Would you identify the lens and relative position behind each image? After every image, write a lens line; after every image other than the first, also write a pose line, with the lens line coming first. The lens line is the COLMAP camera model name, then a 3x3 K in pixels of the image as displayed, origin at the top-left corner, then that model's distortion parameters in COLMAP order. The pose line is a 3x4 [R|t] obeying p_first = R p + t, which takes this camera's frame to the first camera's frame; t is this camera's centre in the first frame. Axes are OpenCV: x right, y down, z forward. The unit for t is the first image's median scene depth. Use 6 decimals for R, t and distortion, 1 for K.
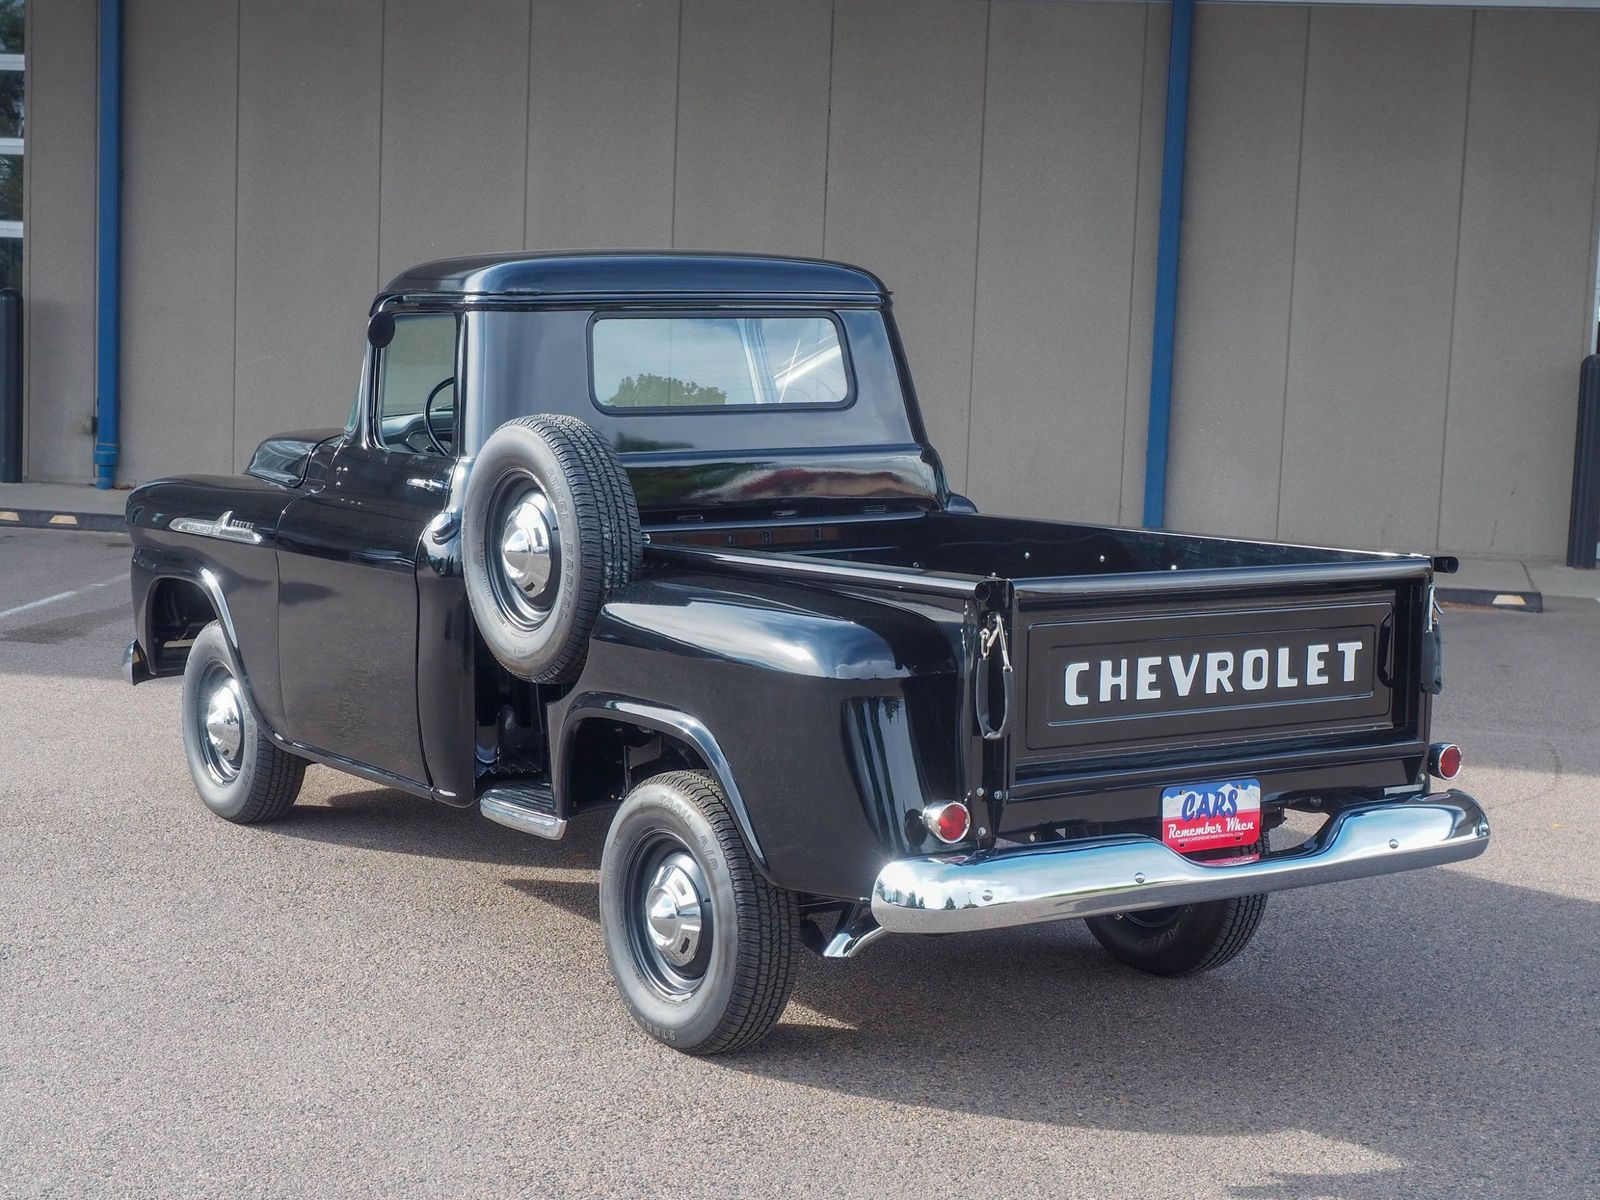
lens RADIAL K [[2579.8, 0, 800.9], [0, 2579.8, 621.6], [0, 0, 1]] dist [0.023767, -0.098341]
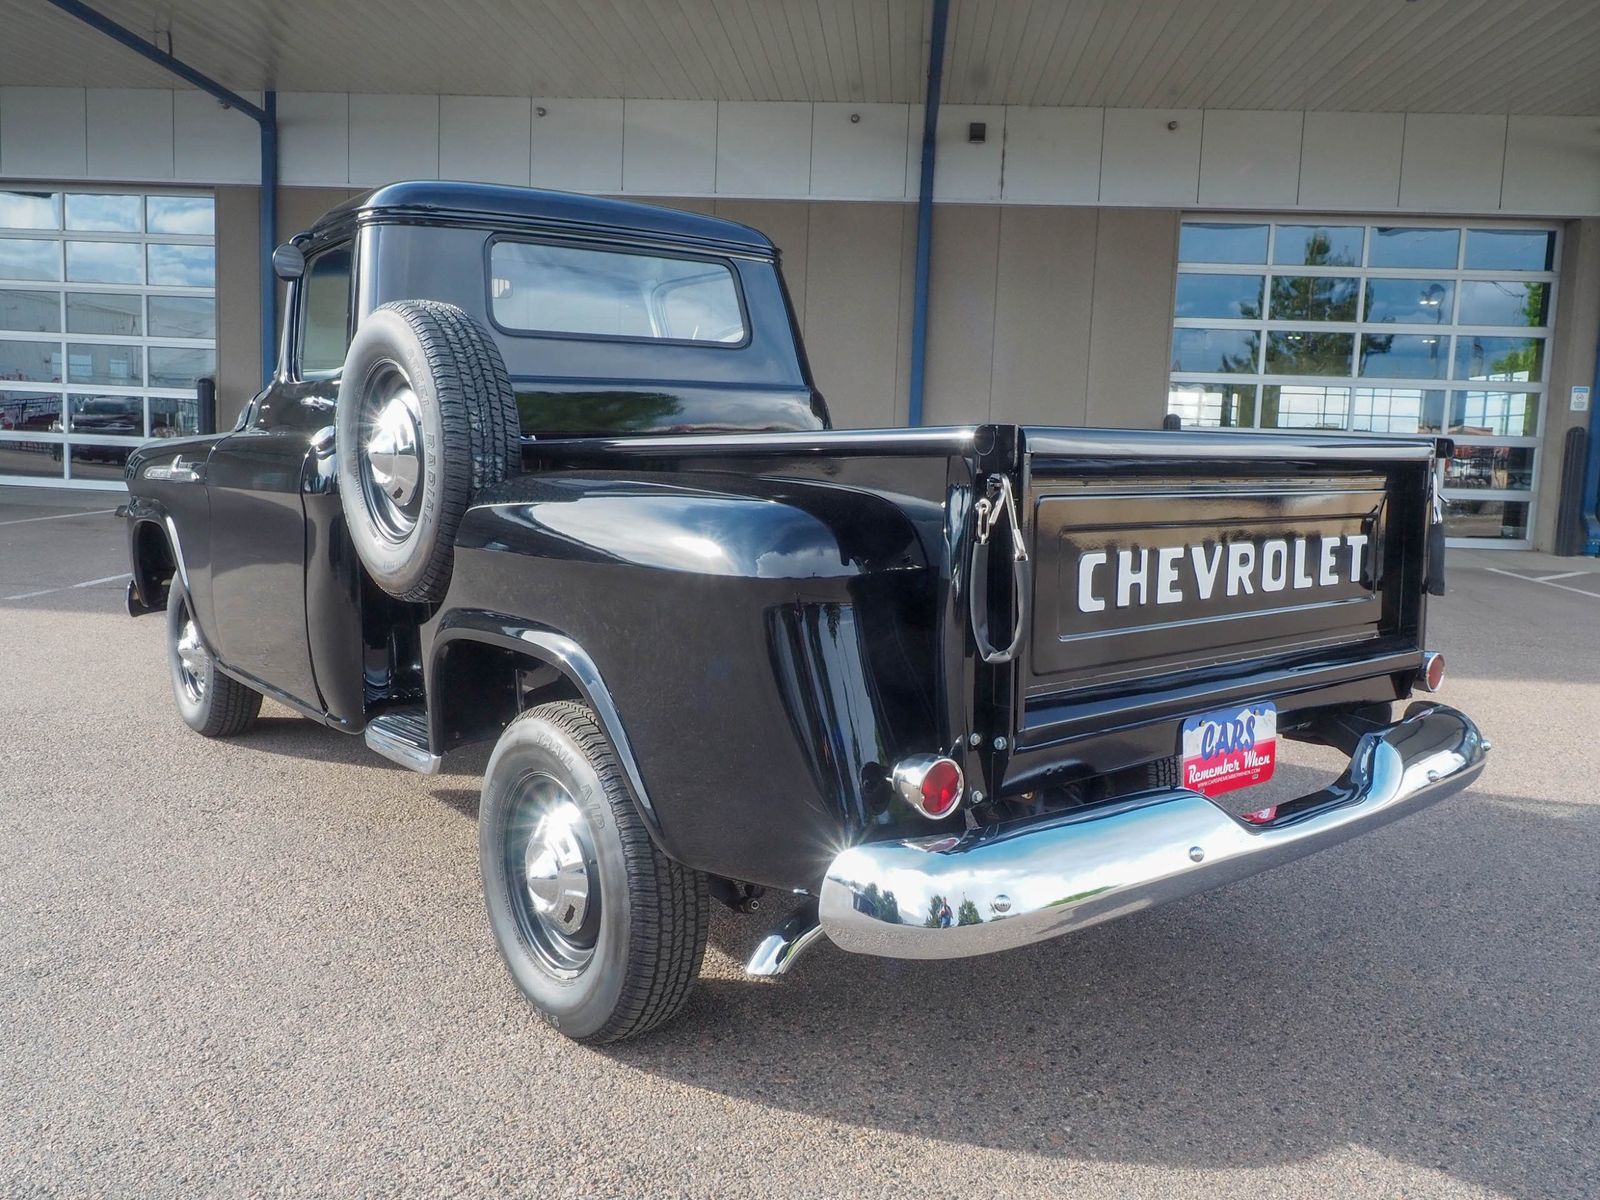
lens RADIAL K [[1247.2, 0, 804.0], [0, 1247.2, 579.8], [0, 0, 1]] dist [-0.003112, 0.001737]
pose [[0.996335, -0.012454, 0.084624, -0.002707], [0.013103, 0.999889, -0.007114, 0.023322], [-0.084526, 0.008197, 0.996388, 0.615851]]
